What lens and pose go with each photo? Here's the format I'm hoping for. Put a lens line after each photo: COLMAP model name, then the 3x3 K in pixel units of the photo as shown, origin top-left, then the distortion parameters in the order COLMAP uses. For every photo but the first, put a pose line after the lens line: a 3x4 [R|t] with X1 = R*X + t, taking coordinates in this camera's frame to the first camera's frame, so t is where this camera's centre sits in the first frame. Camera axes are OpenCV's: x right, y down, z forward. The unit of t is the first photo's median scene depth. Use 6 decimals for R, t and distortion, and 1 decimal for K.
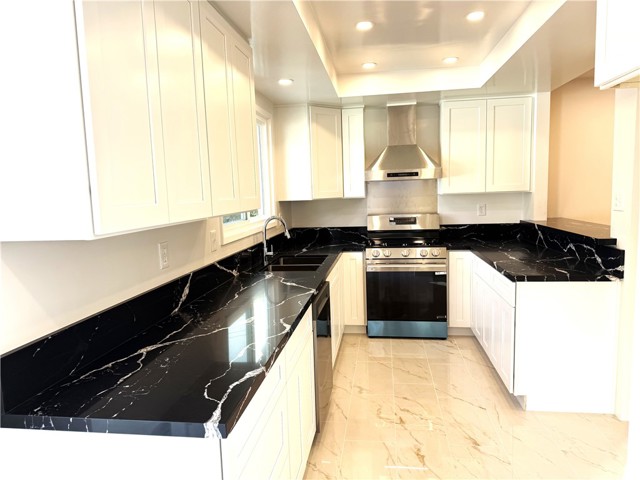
lens RADIAL K [[456.3, 0, 323.8], [0, 456.3, 238.3], [0, 0, 1]] dist [0.079280, -0.062236]
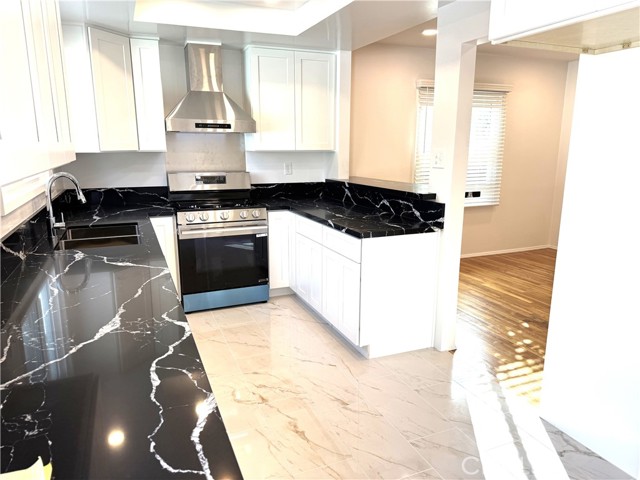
lens RADIAL K [[456.3, 0, 320.7], [0, 456.3, 241.9], [0, 0, 1]] dist [0.079280, -0.062236]
pose [[0.864131, -0.075387, 0.497589, -0.108248], [0.028377, 0.994443, 0.101381, -0.002204], [-0.502466, -0.073486, 0.861468, 0.119590]]
